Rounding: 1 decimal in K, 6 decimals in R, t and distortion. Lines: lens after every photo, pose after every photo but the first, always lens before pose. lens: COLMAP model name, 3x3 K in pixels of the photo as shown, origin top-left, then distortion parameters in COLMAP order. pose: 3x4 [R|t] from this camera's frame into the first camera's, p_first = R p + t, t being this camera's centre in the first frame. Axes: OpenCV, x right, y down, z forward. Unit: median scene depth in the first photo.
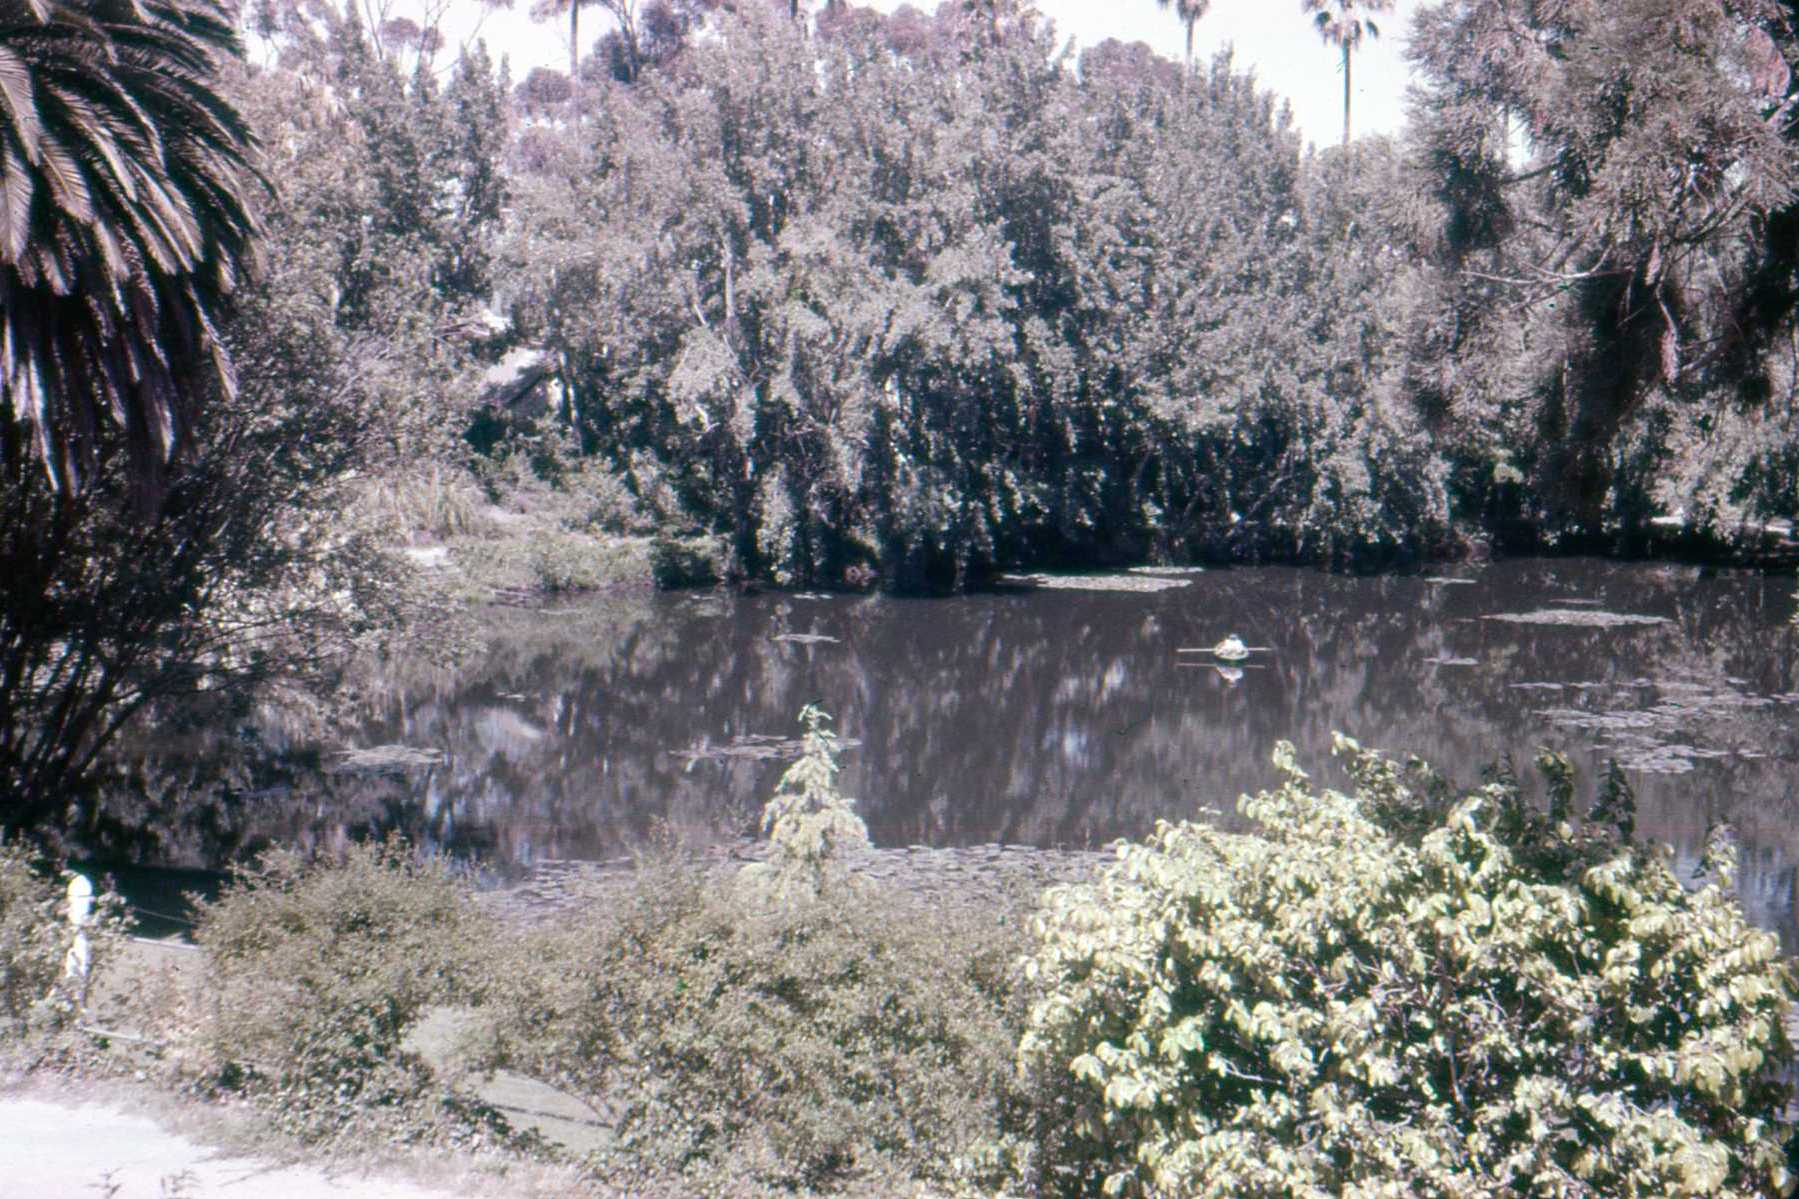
lens RADIAL K [[2702.7, 0, 899.8], [0, 2702.7, 599.9], [0, 0, 1]] dist [0.012033, 0.000000]
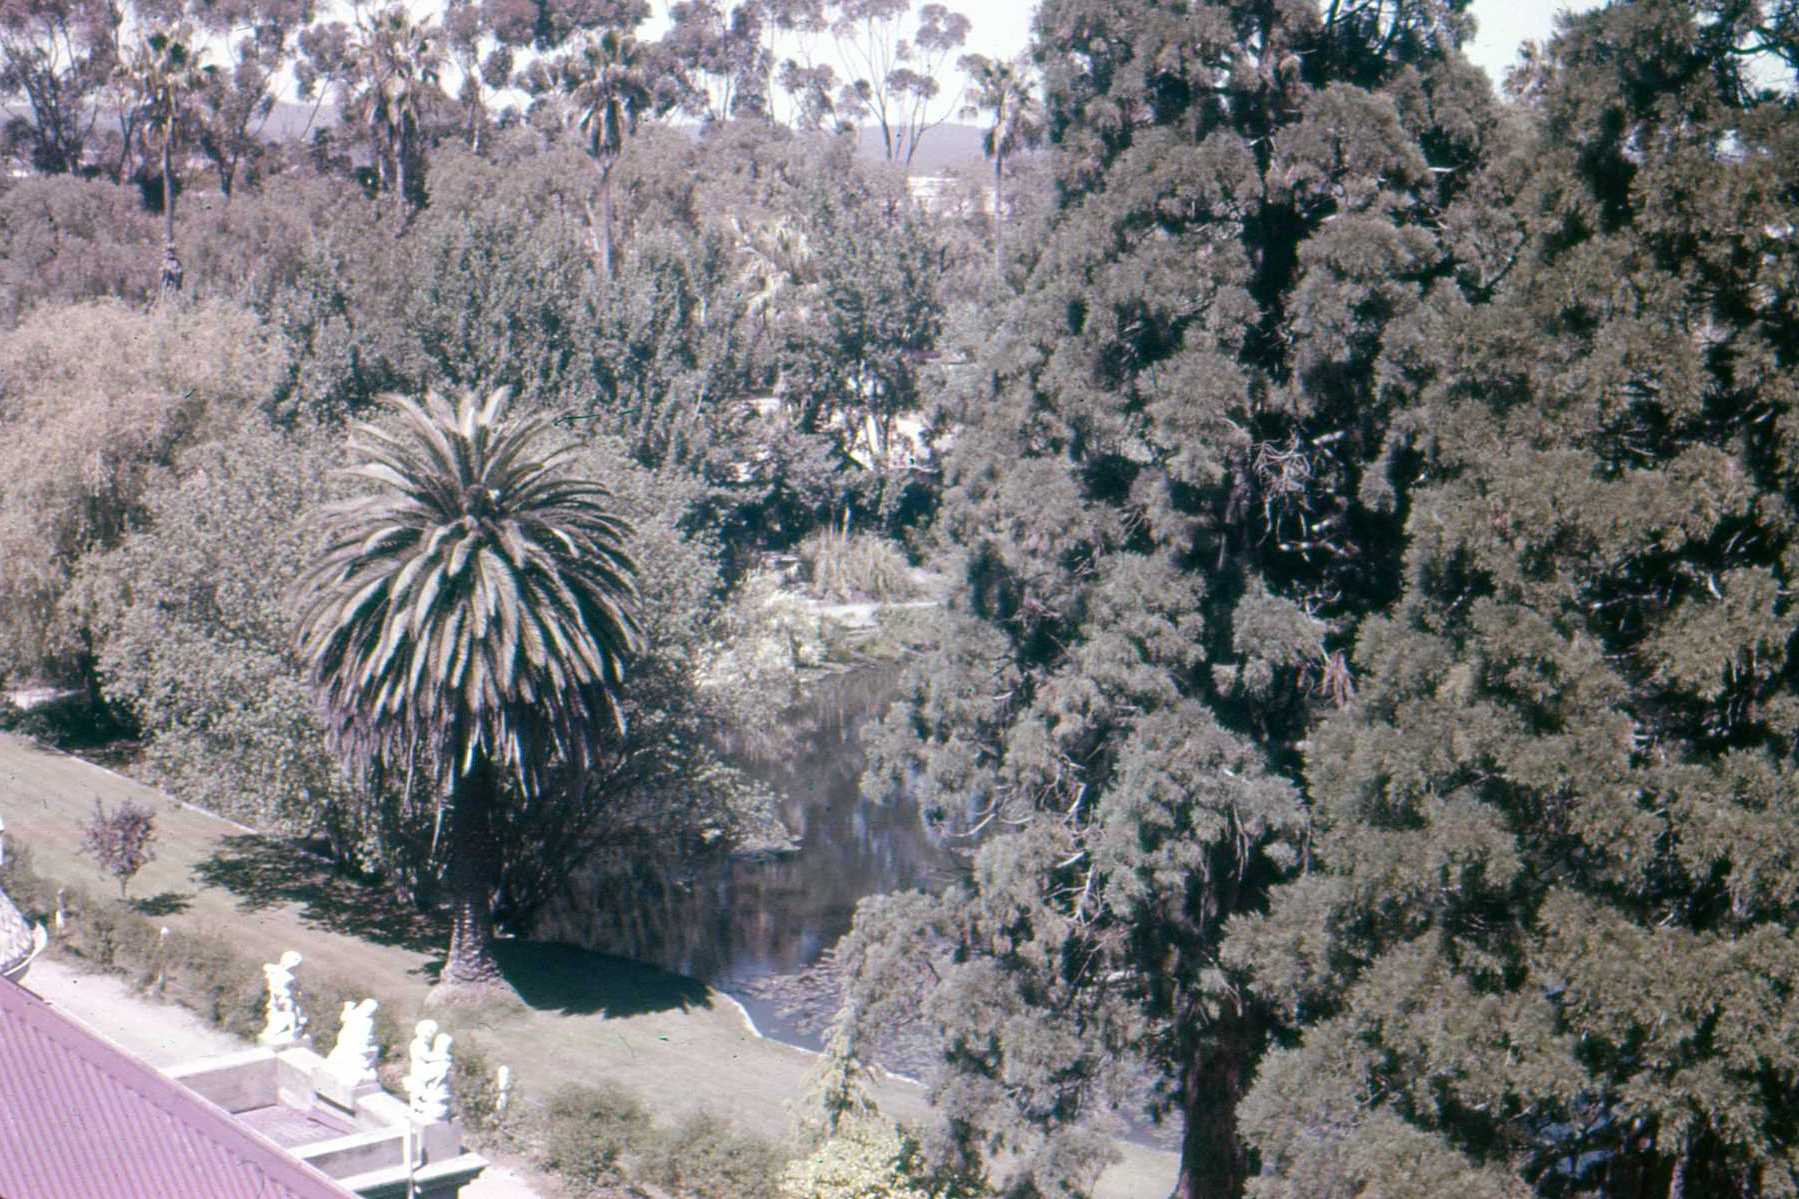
lens RADIAL K [[2702.7, 0, 899.5], [0, 2702.7, 598.4], [0, 0, 1]] dist [0.012033, 0.000000]
pose [[0.977502, 0.043714, -0.206347, 0.338585], [-0.031510, 0.997575, 0.062066, -0.310623], [0.208560, -0.054168, 0.976508, -0.813903]]
